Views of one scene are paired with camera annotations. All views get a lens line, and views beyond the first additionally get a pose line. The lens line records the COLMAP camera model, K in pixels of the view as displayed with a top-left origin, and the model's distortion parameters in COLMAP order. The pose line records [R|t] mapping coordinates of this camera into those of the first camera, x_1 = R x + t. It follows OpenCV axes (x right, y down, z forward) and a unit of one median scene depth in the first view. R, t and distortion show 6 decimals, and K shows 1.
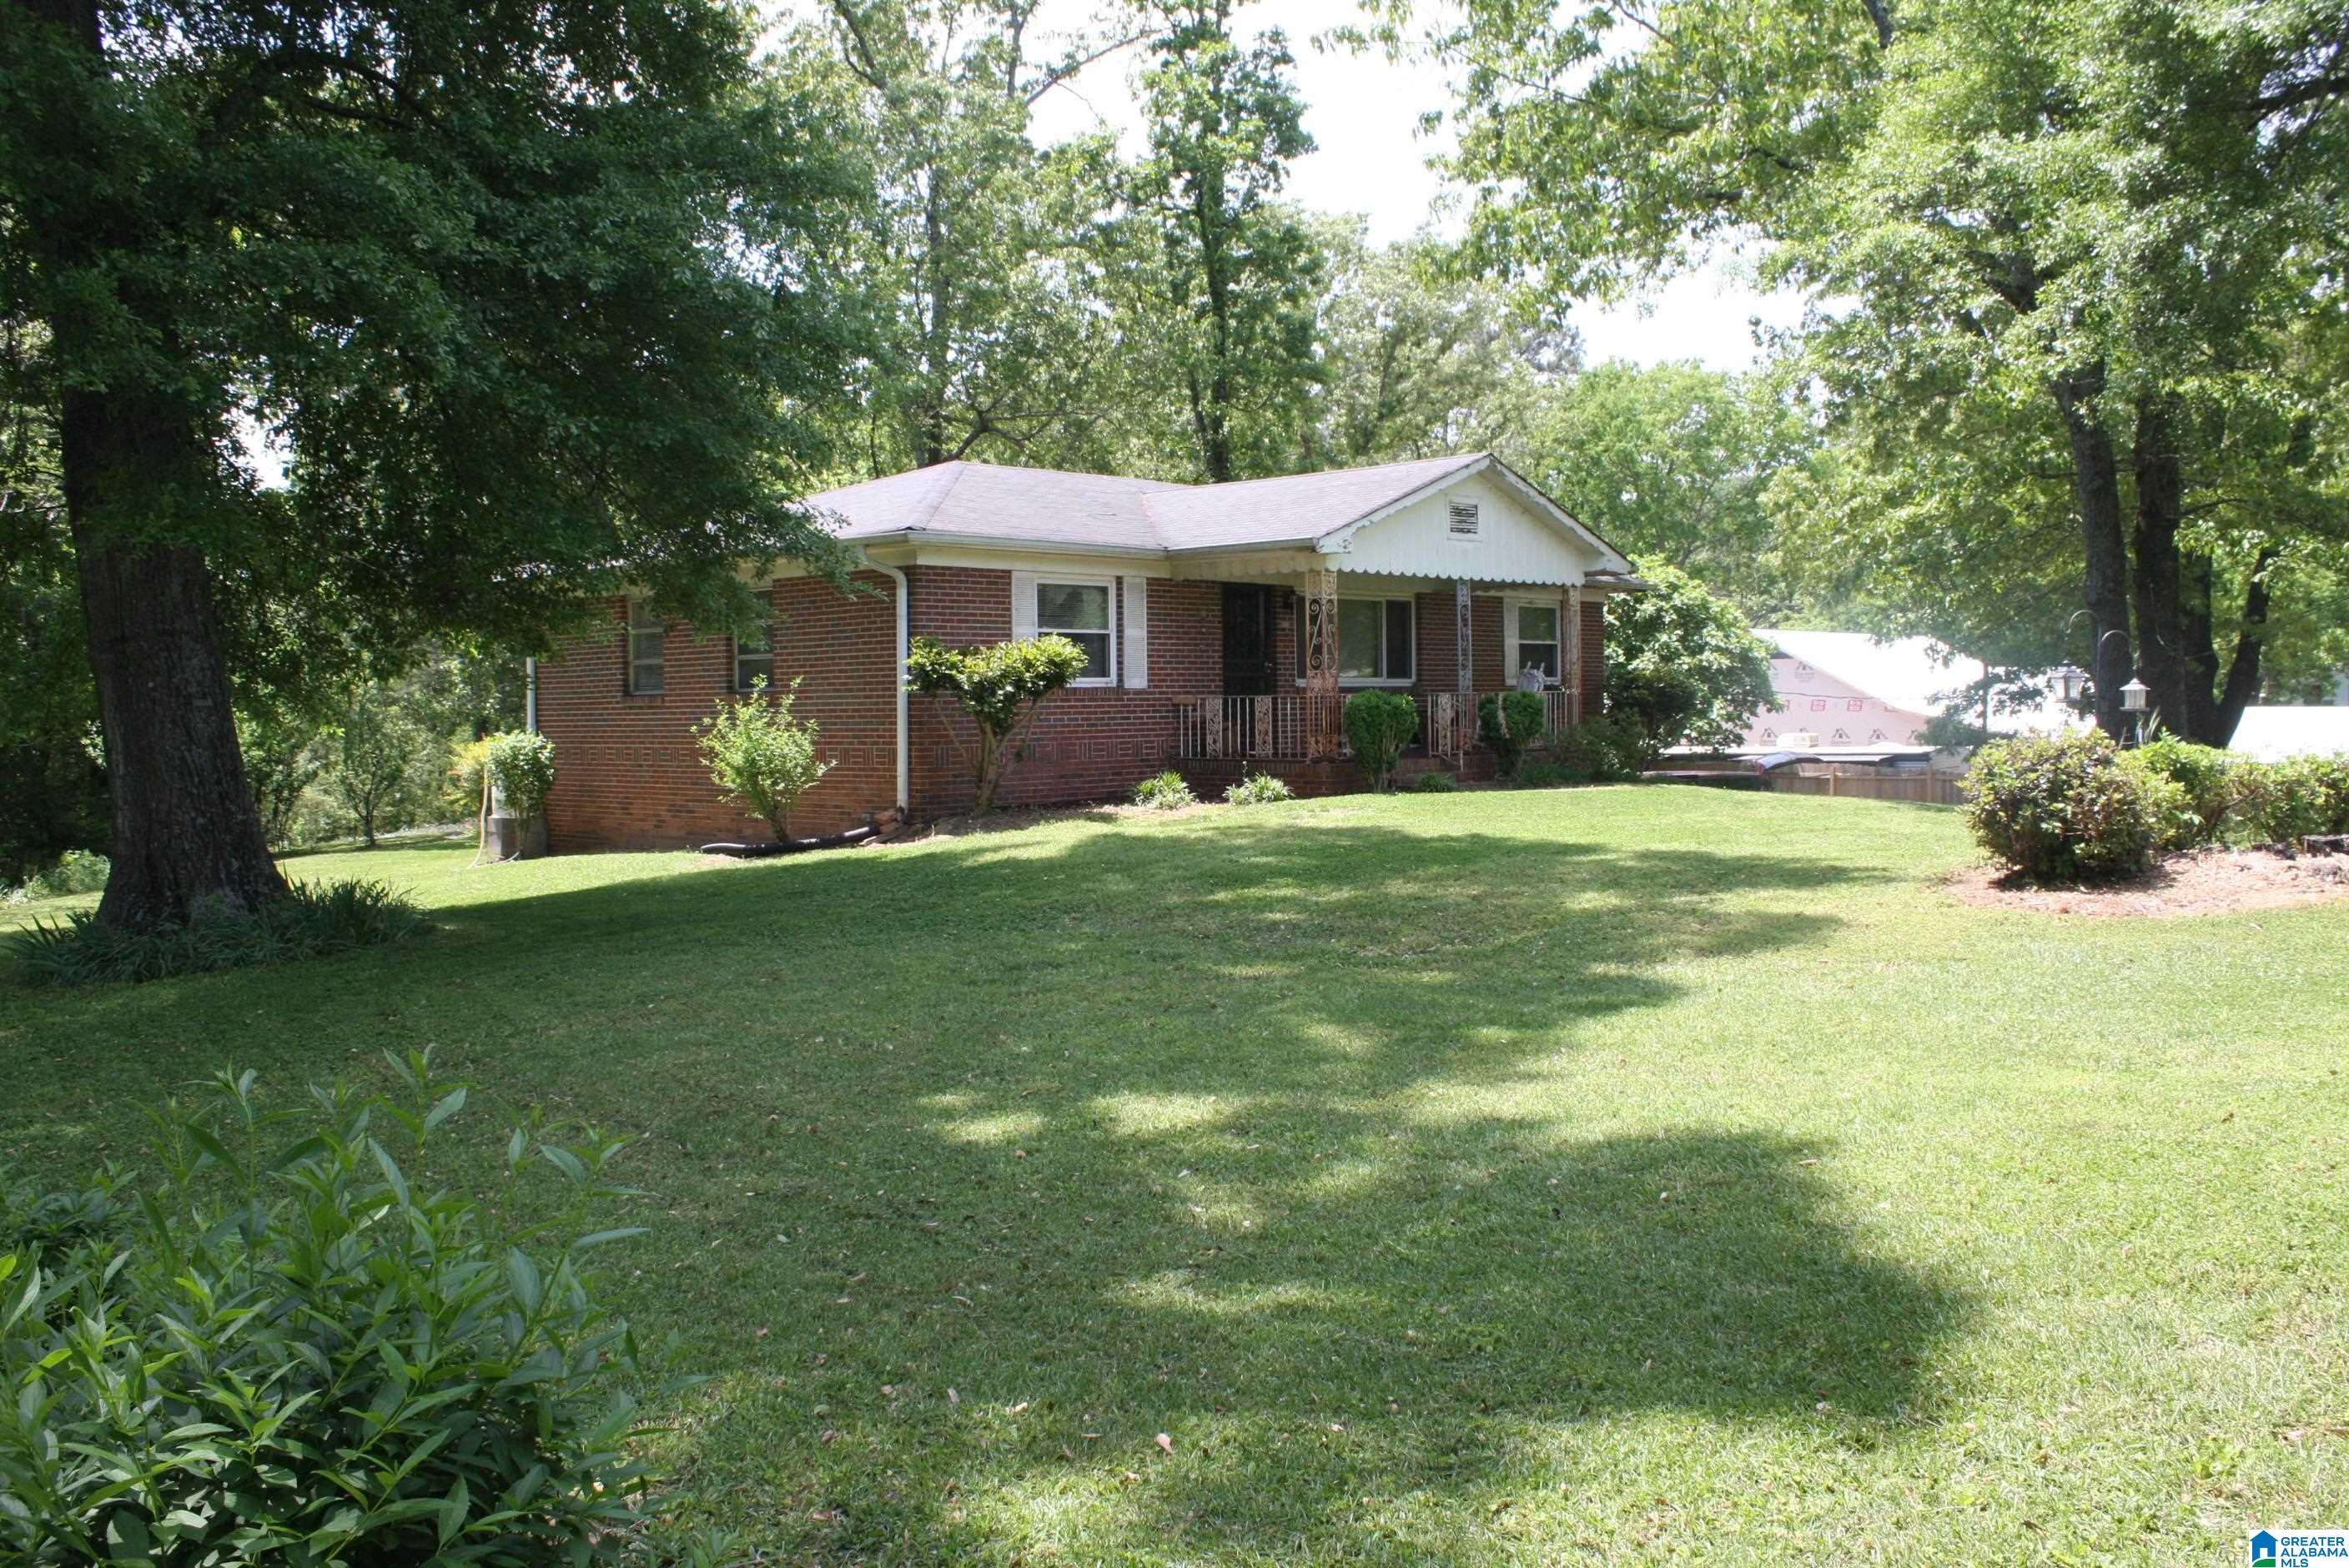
lens RADIAL K [[1983.6, 0, 1150.8], [0, 1983.6, 771.7], [0, 0, 1]] dist [-0.163316, 0.151668]
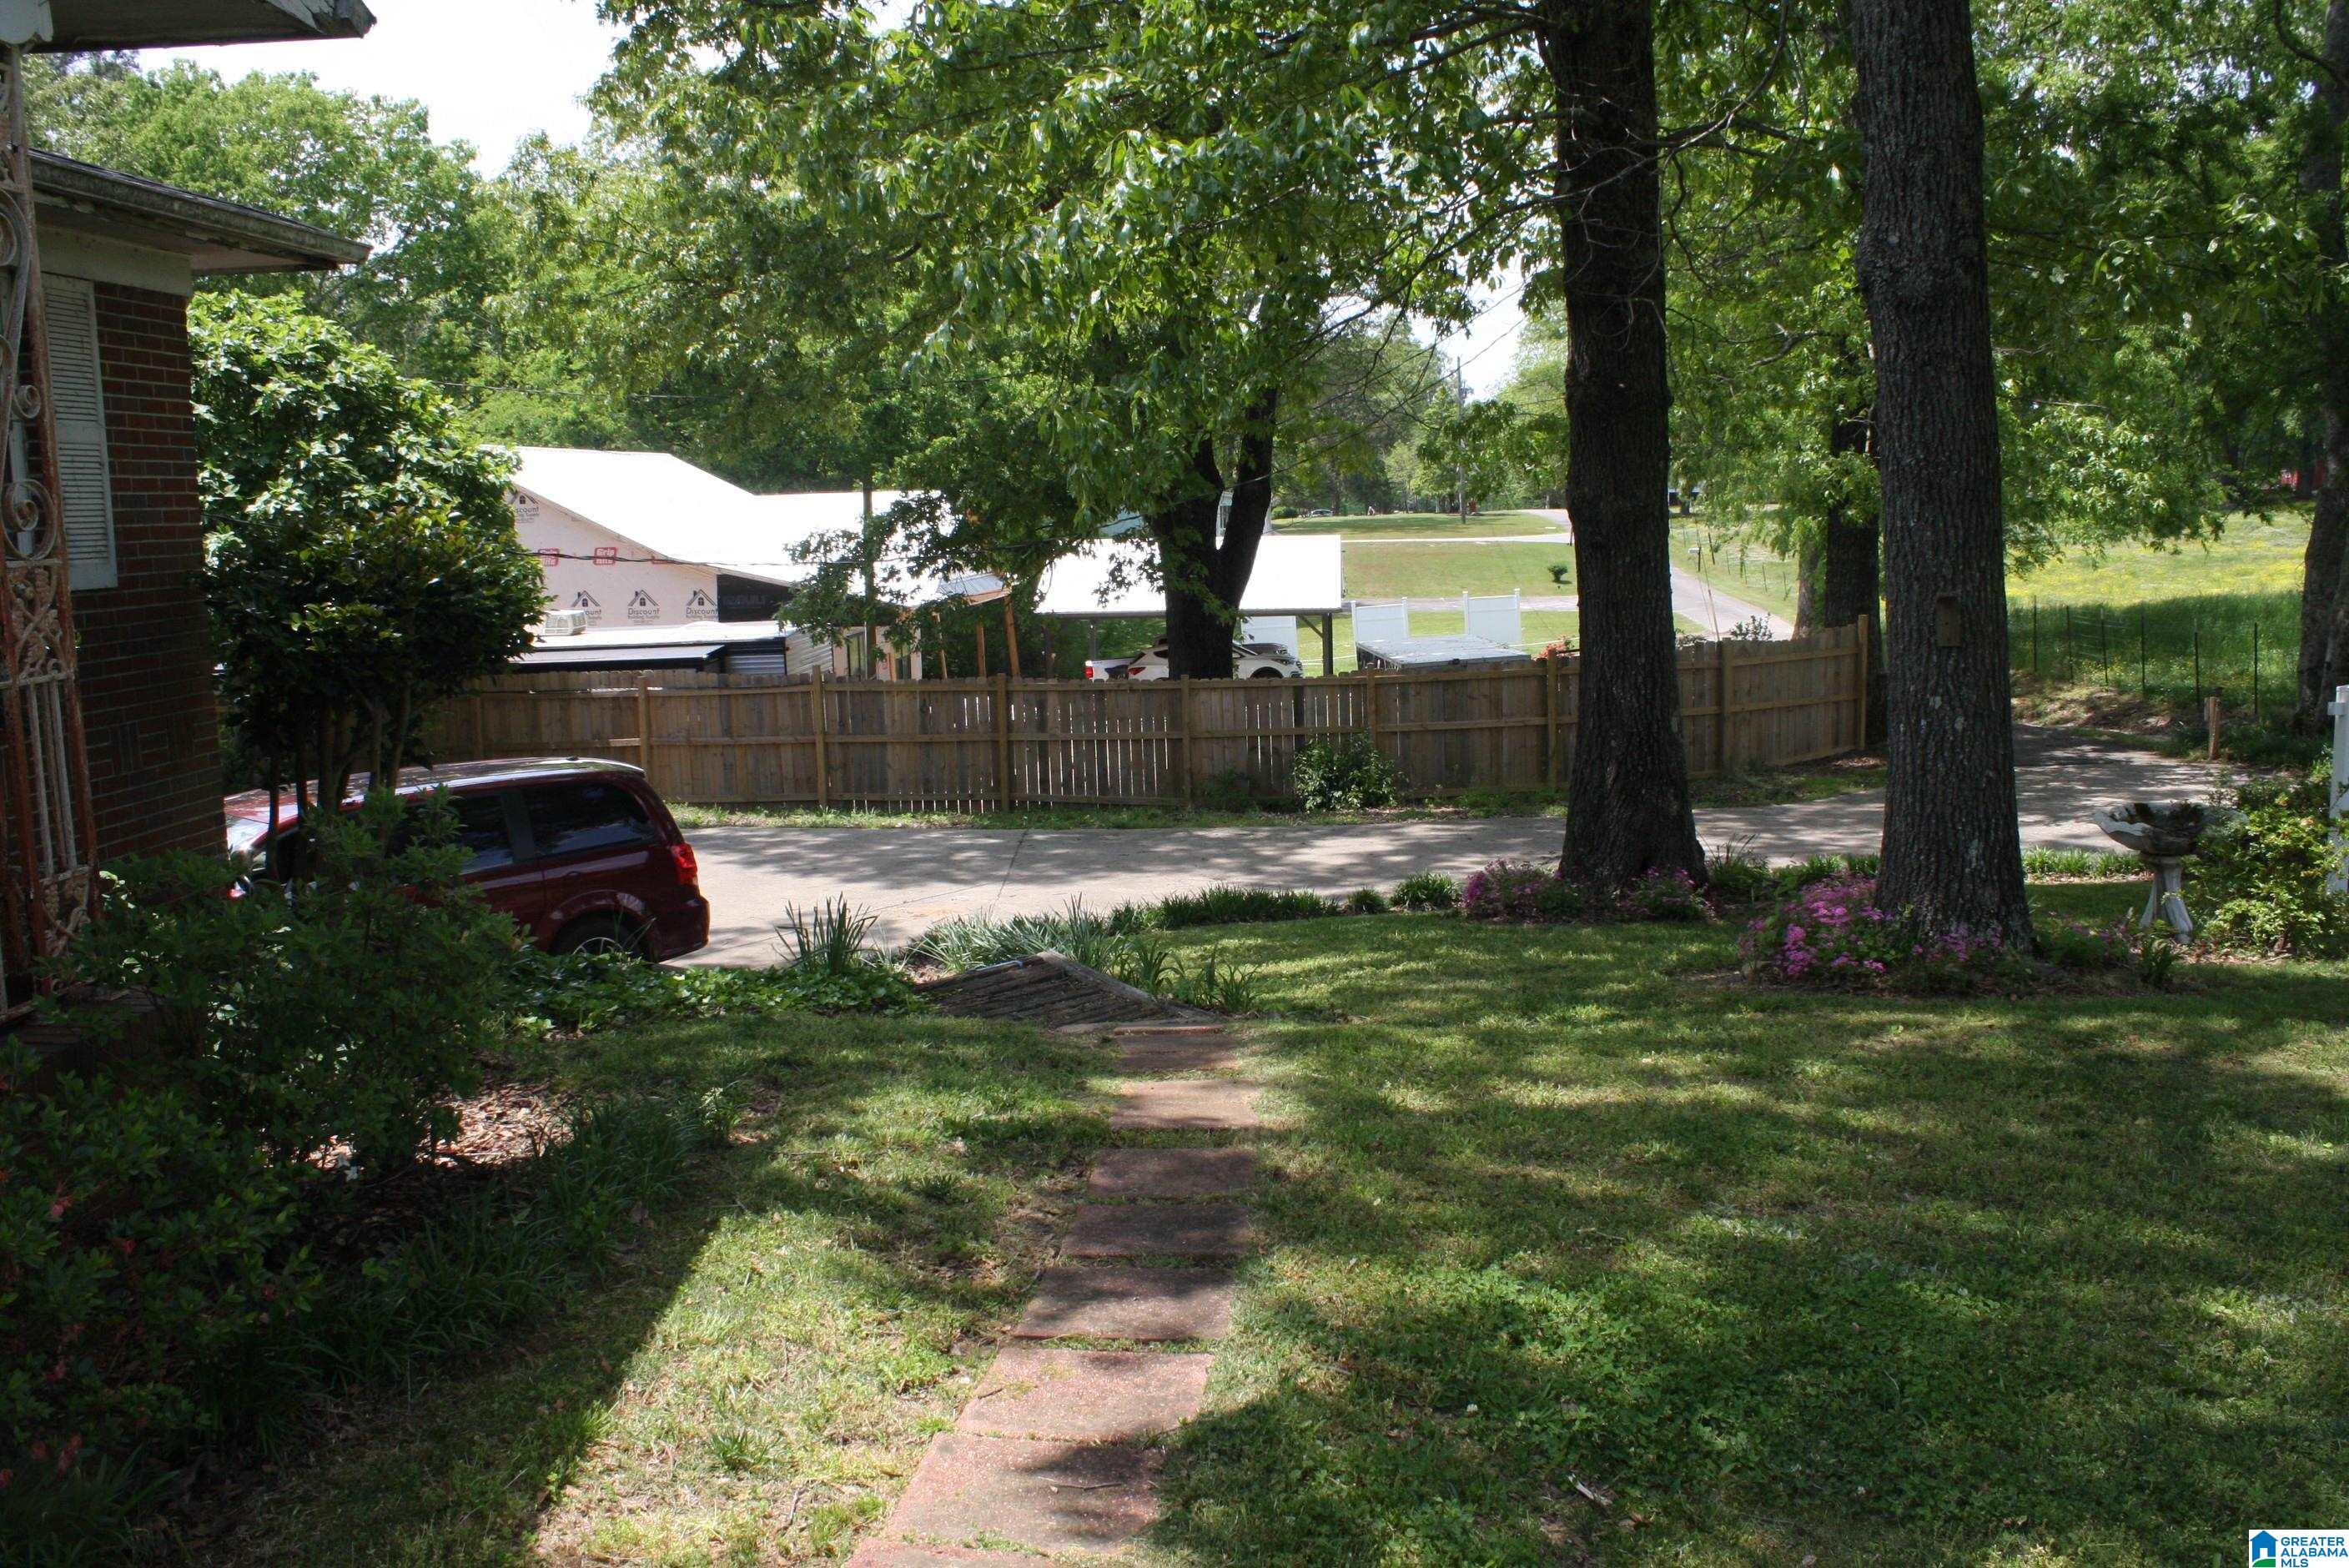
lens RADIAL K [[1983.6, 0, 1169.9], [0, 1983.6, 790.6], [0, 0, 1]] dist [-0.163316, 0.151668]
pose [[0.768139, -0.094392, 0.633287, 0.102758], [0.034869, 0.993773, 0.105829, -0.024091], [-0.639333, -0.059210, 0.766647, 0.453318]]
